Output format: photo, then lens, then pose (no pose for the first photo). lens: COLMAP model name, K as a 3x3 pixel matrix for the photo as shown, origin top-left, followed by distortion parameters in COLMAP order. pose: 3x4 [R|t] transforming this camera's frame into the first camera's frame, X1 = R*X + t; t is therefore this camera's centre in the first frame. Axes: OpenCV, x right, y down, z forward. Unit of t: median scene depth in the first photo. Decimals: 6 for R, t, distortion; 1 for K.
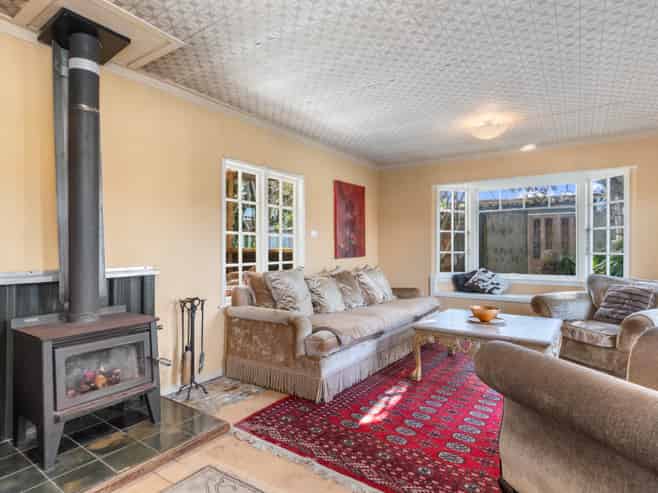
lens RADIAL K [[369.5, 0, 329.0], [0, 369.5, 246.5], [0, 0, 1]] dist [0.003110, 0.000427]
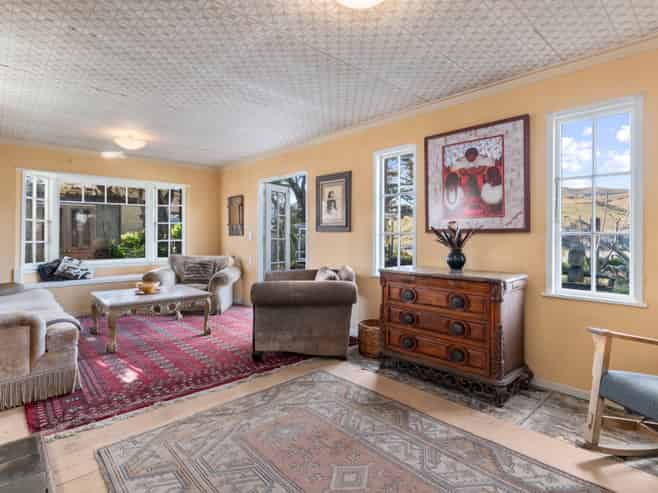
lens RADIAL K [[357.6, 0, 330.5], [0, 357.6, 230.3], [0, 0, 1]] dist [0.000672, -0.000673]
pose [[0.221189, 0.011907, 0.975158, -0.516192], [0.002047, 0.999918, -0.012674, -0.001048], [-0.975229, 0.004799, 0.221146, 0.066004]]
